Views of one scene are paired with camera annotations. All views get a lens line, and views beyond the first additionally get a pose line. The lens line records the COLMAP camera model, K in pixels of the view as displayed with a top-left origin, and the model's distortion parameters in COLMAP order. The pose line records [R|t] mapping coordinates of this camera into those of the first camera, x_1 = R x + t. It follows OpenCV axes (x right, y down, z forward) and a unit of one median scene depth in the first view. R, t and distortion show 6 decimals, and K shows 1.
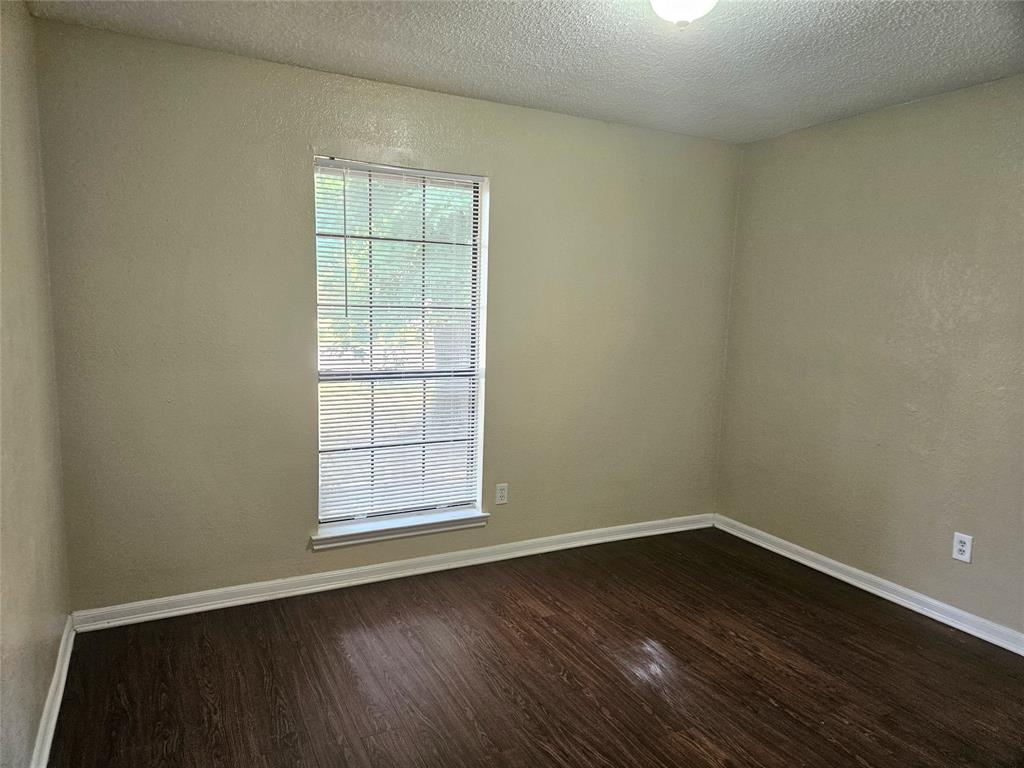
lens RADIAL K [[681.0, 0, 508.6], [0, 681.0, 383.0], [0, 0, 1]] dist [0.030684, -0.003245]
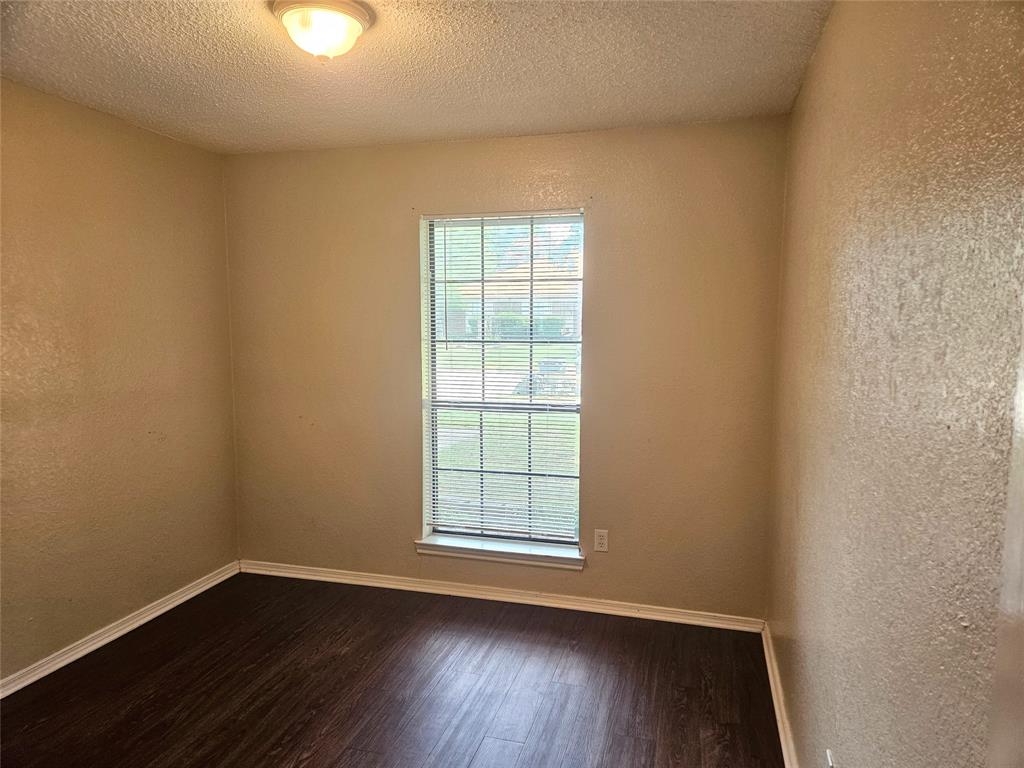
lens RADIAL K [[681.0, 0, 508.6], [0, 681.0, 383.0], [0, 0, 1]] dist [0.030684, -0.003245]
pose [[0.726352, 0.041043, -0.686096, 0.598203], [-0.070949, 0.997360, -0.015448, -0.032642], [0.683651, 0.059899, 0.727347, 0.252761]]
